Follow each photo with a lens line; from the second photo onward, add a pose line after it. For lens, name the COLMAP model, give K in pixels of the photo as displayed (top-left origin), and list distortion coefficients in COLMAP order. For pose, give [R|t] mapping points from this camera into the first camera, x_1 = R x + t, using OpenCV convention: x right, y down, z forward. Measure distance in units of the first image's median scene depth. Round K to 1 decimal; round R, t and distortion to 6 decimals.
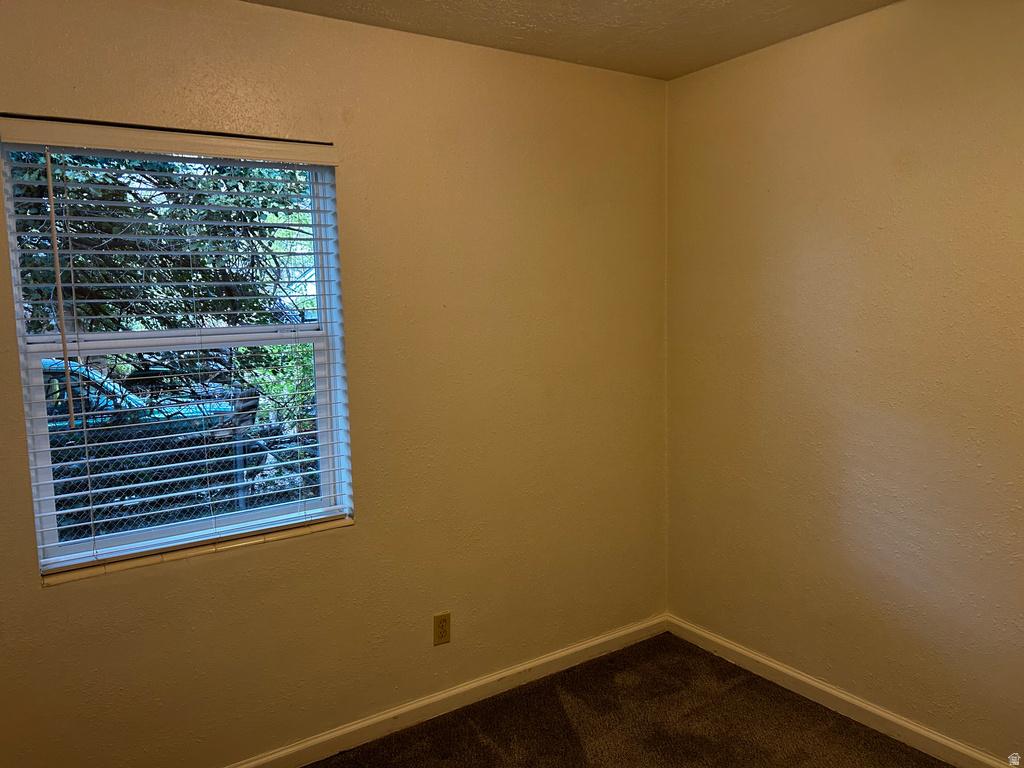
lens RADIAL K [[762.8, 0, 512.0], [0, 762.8, 384.0], [0, 0, 1]] dist [0.055989, -0.056295]
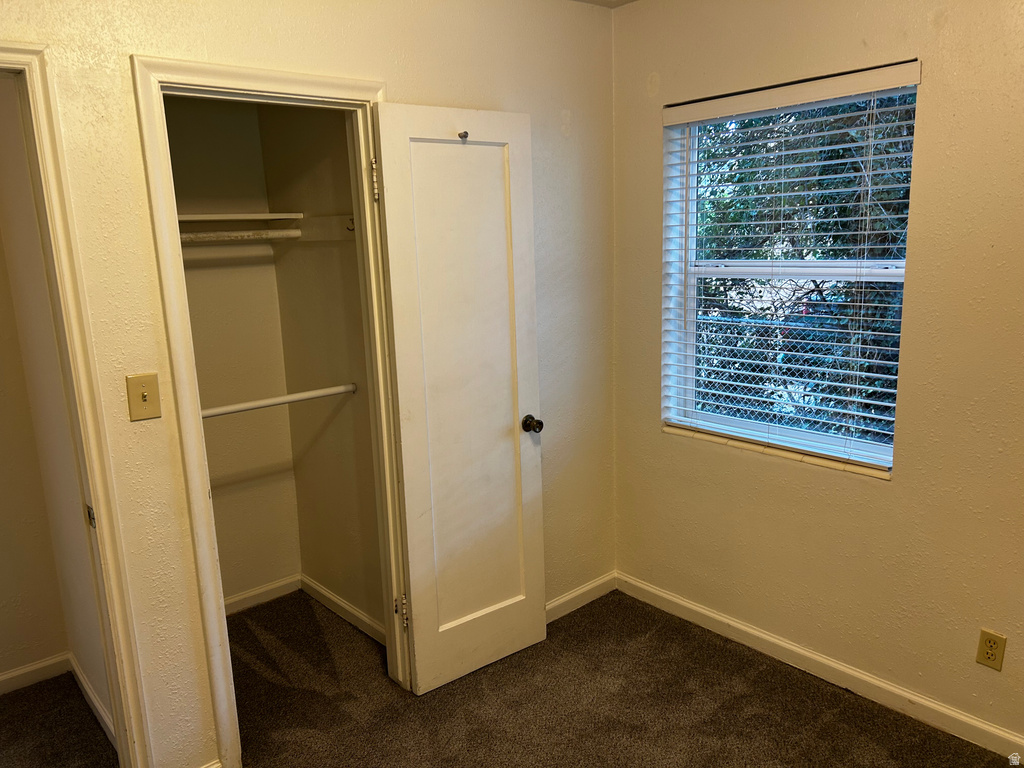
lens RADIAL K [[762.8, 0, 512.0], [0, 762.8, 384.0], [0, 0, 1]] dist [0.055989, -0.056295]
pose [[0.134536, 0.198700, -0.970782, 0.706296], [-0.099926, 0.977415, 0.186209, -0.066530], [0.985857, 0.071954, 0.151353, 0.454495]]
